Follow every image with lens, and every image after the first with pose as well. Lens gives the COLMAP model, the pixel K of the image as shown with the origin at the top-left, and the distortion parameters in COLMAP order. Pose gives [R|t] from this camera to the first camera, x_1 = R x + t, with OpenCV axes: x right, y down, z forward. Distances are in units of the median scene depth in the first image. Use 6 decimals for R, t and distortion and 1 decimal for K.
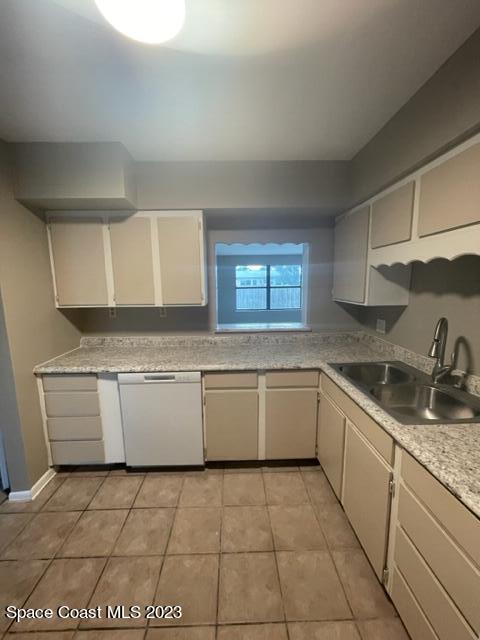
lens RADIAL K [[256.1, 0, 237.8], [0, 256.1, 320.0], [0, 0, 1]] dist [-0.005017, 0.001238]
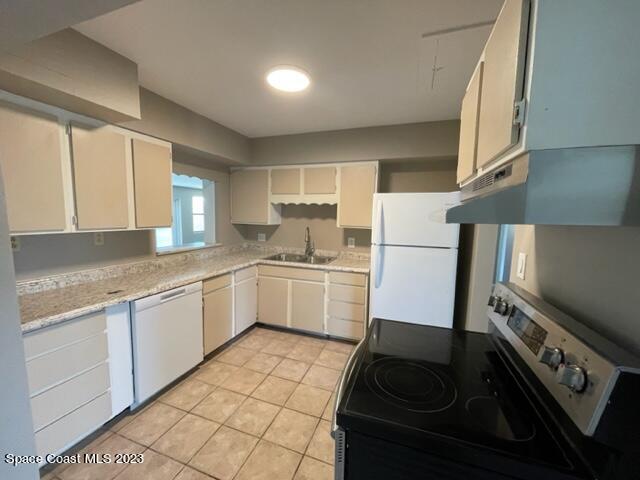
lens RADIAL K [[256.1, 0, 316.4], [0, 256.1, 241.7], [0, 0, 1]] dist [-0.005017, 0.001238]
pose [[0.374847, -0.076524, 0.923923, -1.046096], [0.102079, 0.993935, 0.040908, 0.023278], [-0.921450, 0.078979, 0.380385, 0.021581]]
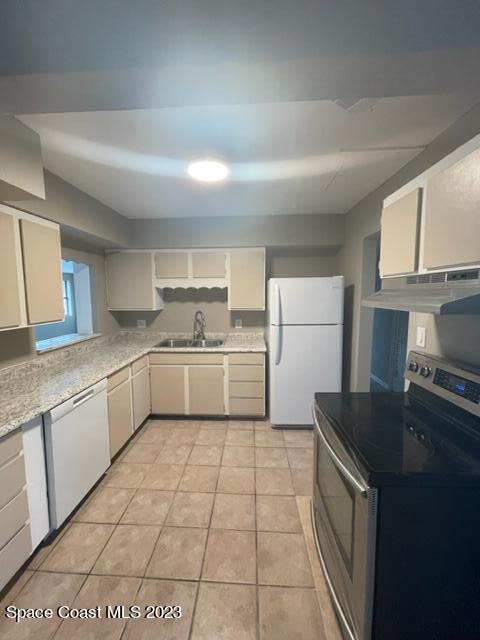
lens RADIAL K [[256.1, 0, 231.2], [0, 256.1, 318.0], [0, 0, 1]] dist [-0.005017, 0.001238]
pose [[0.101989, -0.084430, 0.991196, -1.157729], [0.144458, 0.987087, 0.069215, -0.050103], [-0.984241, 0.136127, 0.112869, 0.309867]]
